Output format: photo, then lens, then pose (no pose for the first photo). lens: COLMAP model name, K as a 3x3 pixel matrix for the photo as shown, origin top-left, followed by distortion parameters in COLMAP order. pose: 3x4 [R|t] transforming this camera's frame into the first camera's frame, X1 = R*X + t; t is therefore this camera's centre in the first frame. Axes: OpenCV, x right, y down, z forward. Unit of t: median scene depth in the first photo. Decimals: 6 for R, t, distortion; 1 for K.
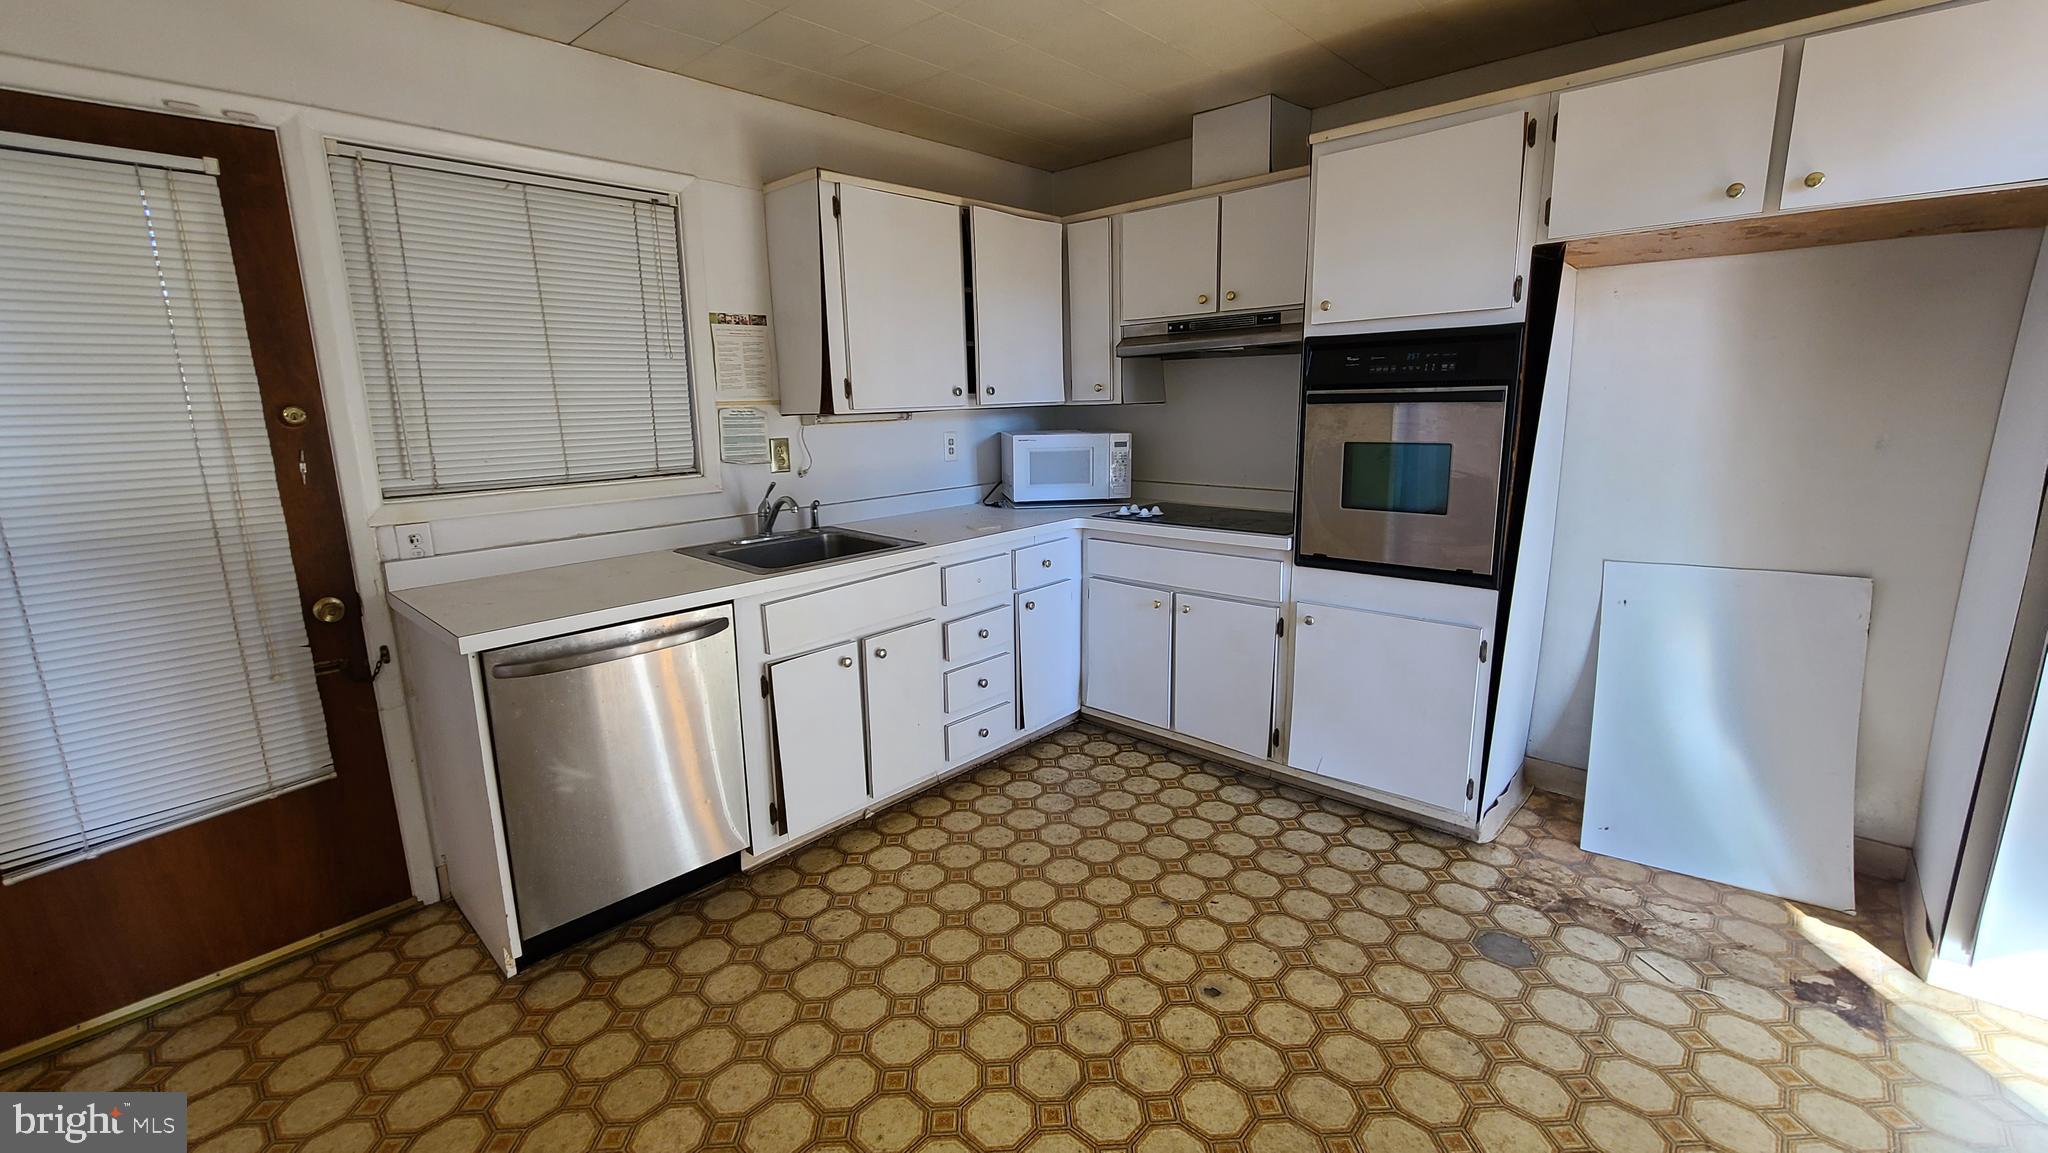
lens RADIAL K [[841.4, 0, 1013.2], [0, 841.4, 564.2], [0, 0, 1]] dist [-0.002193, -0.000828]
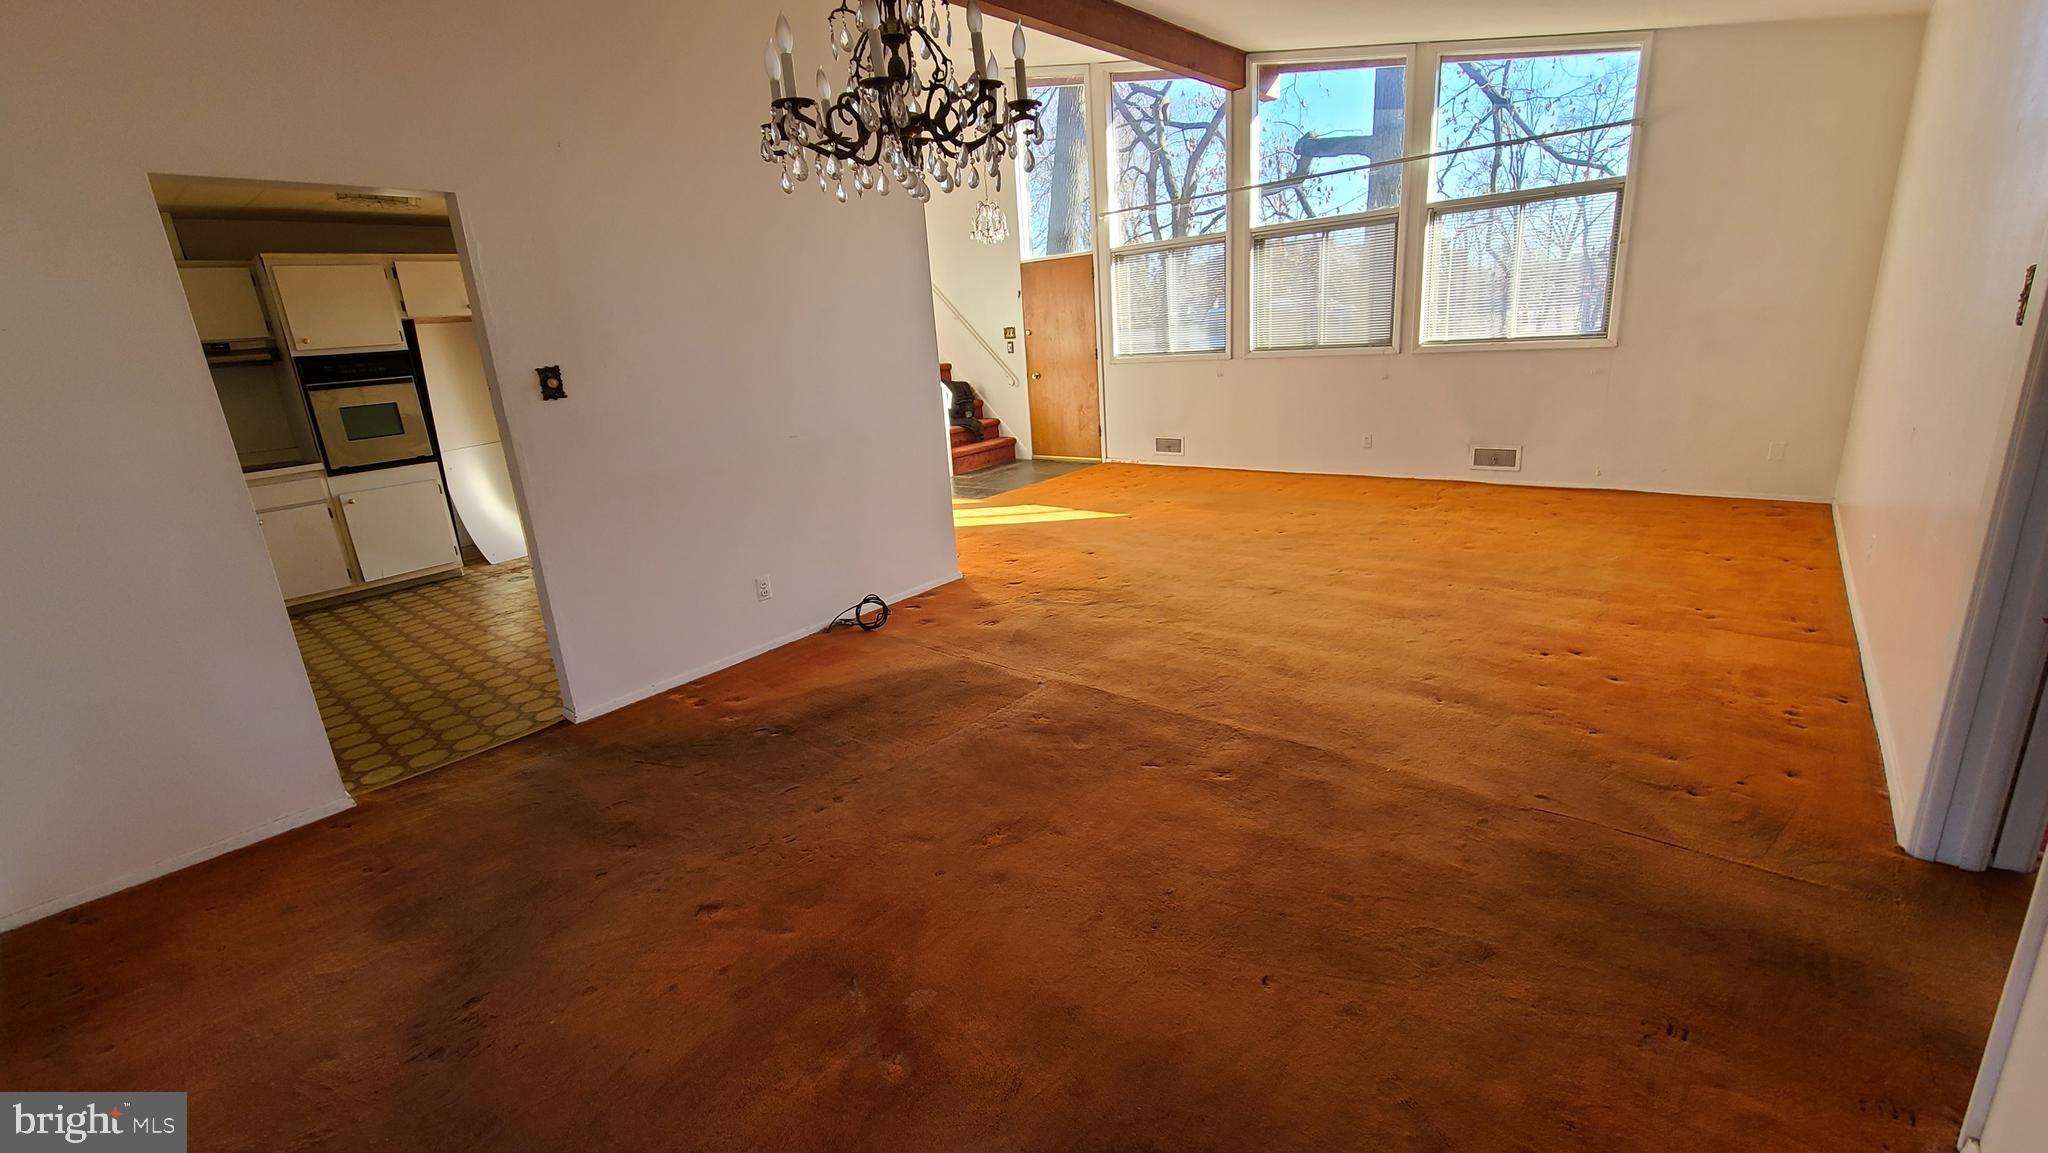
lens RADIAL K [[841.4, 0, 1009.6], [0, 841.4, 562.9], [0, 0, 1]] dist [-0.002193, -0.000828]
pose [[-0.035466, -0.245170, 0.968831, -1.713294], [0.270576, 0.930878, 0.245470, 0.141718], [-0.962045, 0.270848, 0.033323, -0.515310]]
